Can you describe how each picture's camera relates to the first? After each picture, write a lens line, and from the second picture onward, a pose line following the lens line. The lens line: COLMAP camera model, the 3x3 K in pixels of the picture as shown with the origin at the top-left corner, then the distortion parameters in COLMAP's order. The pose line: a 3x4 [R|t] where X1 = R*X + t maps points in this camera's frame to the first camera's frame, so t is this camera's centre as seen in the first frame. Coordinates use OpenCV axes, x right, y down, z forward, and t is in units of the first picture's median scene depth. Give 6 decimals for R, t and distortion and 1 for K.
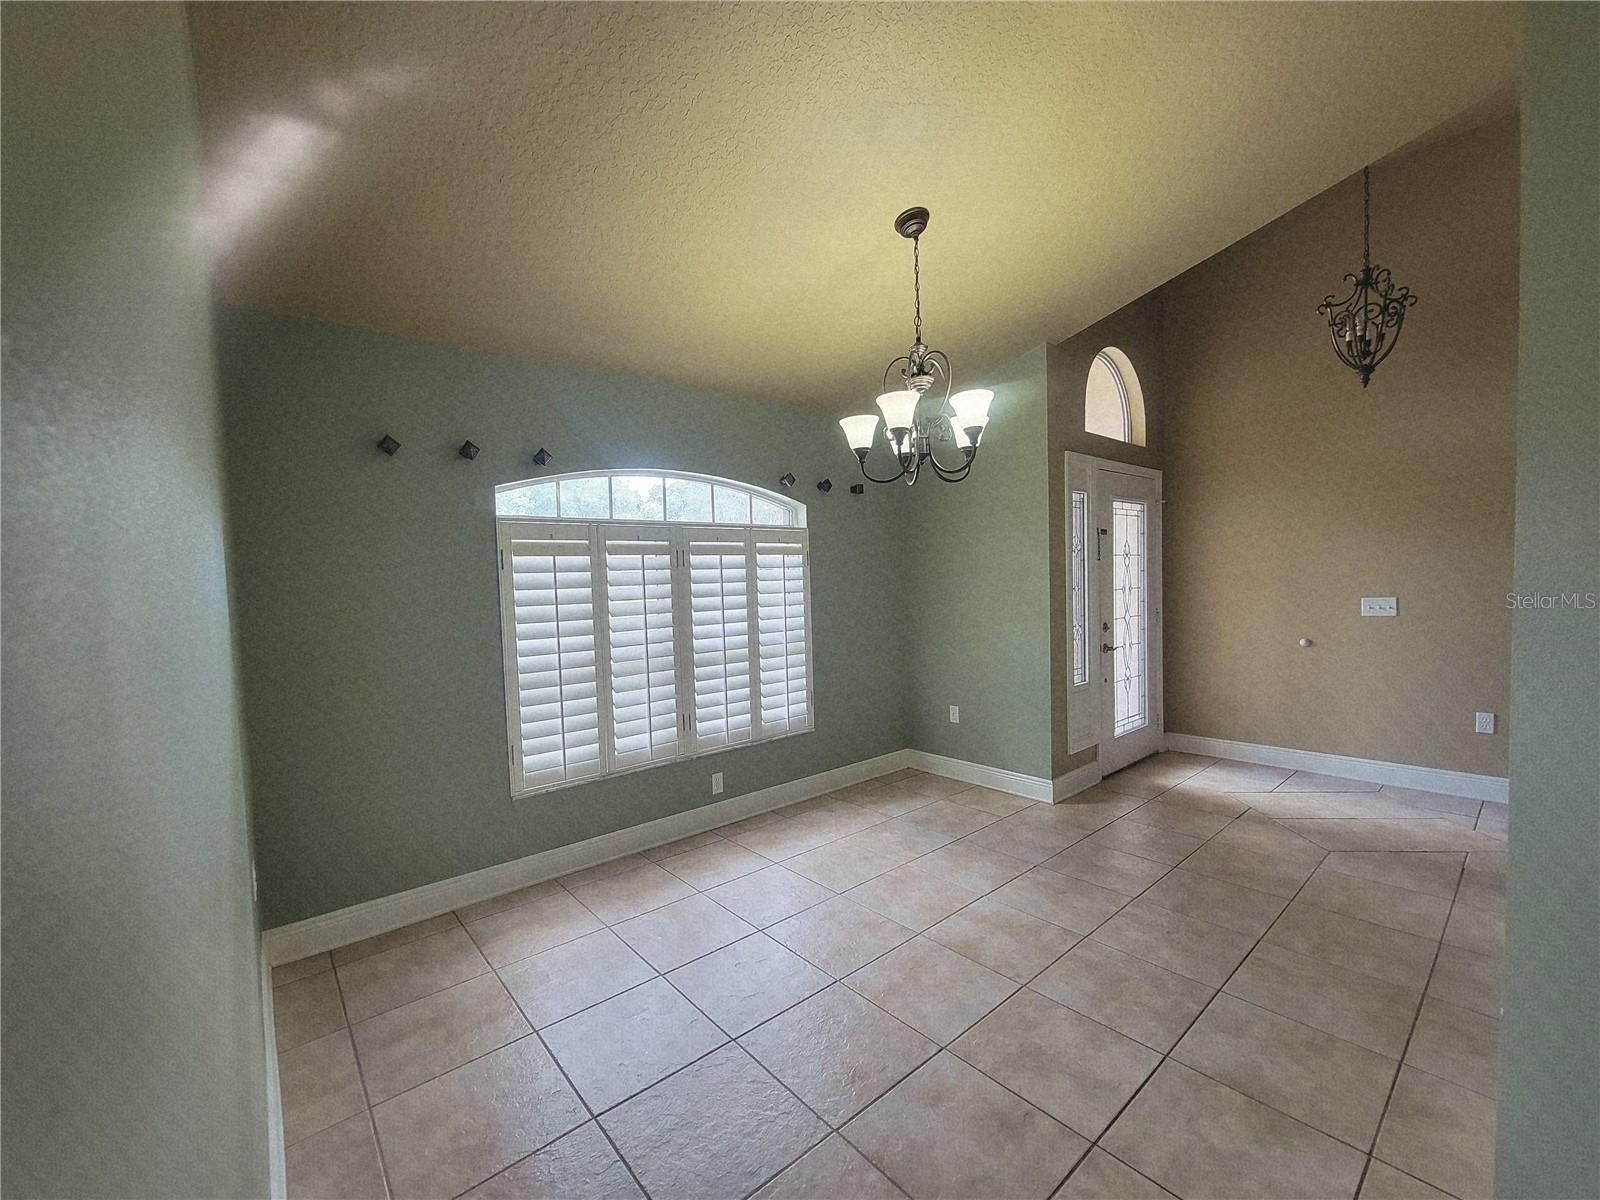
lens RADIAL K [[654.3, 0, 787.7], [0, 654.3, 611.6], [0, 0, 1]] dist [-0.000854, -0.000711]
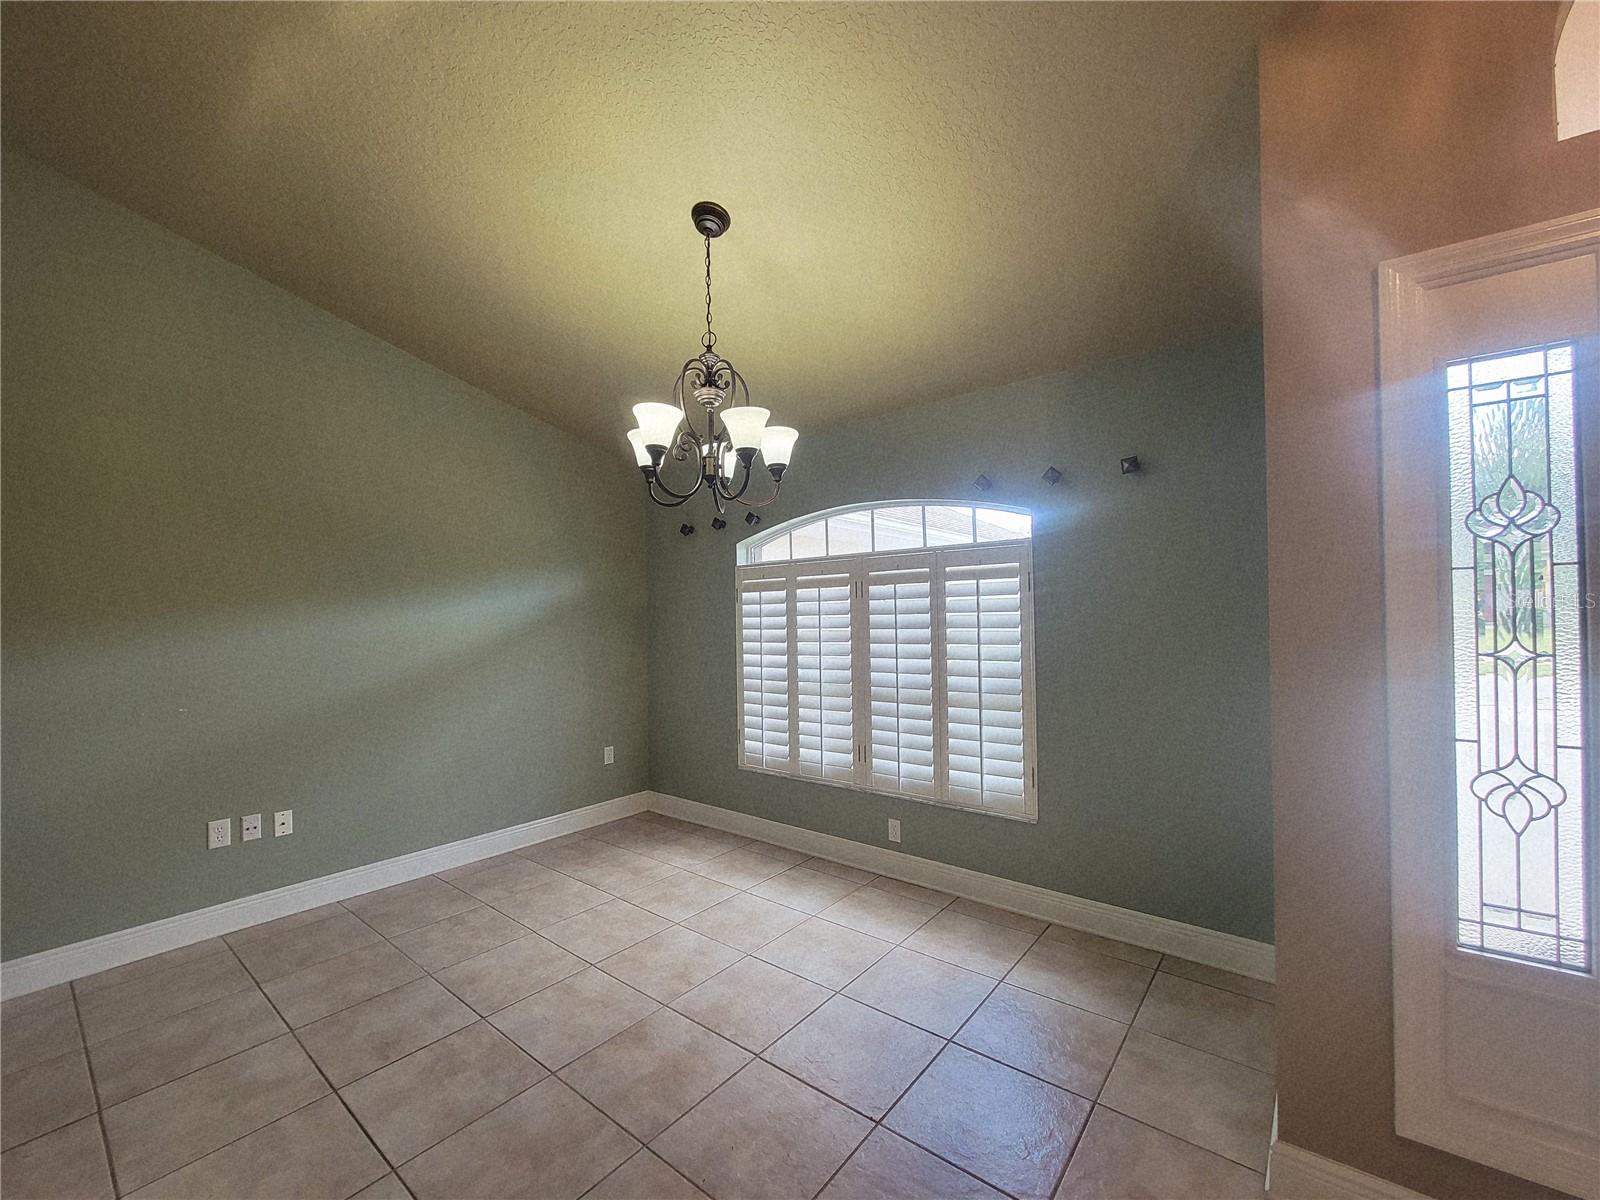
lens RADIAL K [[658.6, 0, 787.9], [0, 658.6, 611.4], [0, 0, 1]] dist [0.001287, 0.000198]
pose [[0.184971, 0.020512, -0.982530, 0.828195], [-0.034337, 0.999307, 0.014398, -0.058890], [0.982144, 0.031073, 0.185547, 0.716481]]
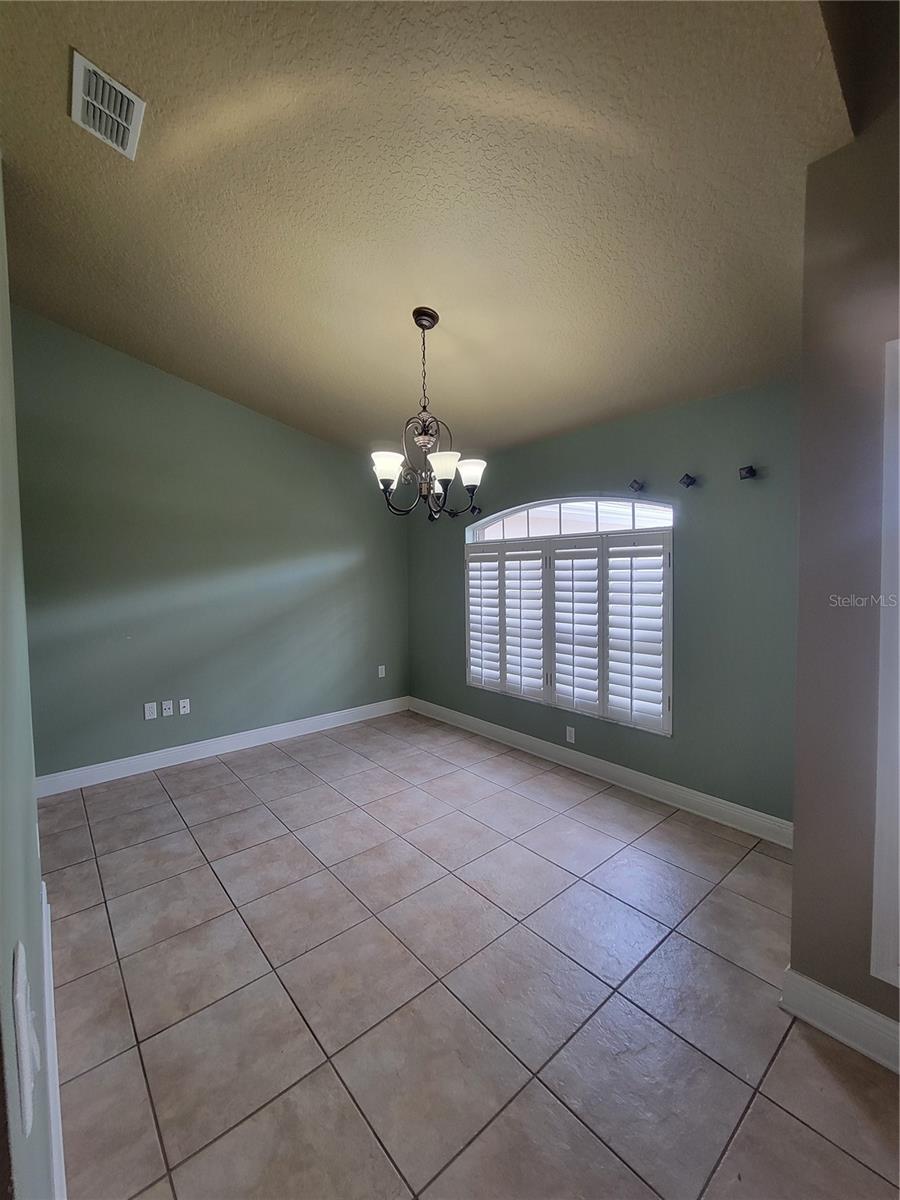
lens RADIAL K [[490.7, 0, 440.1], [0, 490.7, 589.4], [0, 0, 1]] dist [-0.000854, -0.000711]
pose [[-0.004736, 0.075866, -0.997107, 0.904432], [-0.029680, 0.996668, 0.075974, -0.098125], [0.999548, 0.029954, -0.002468, 0.785939]]
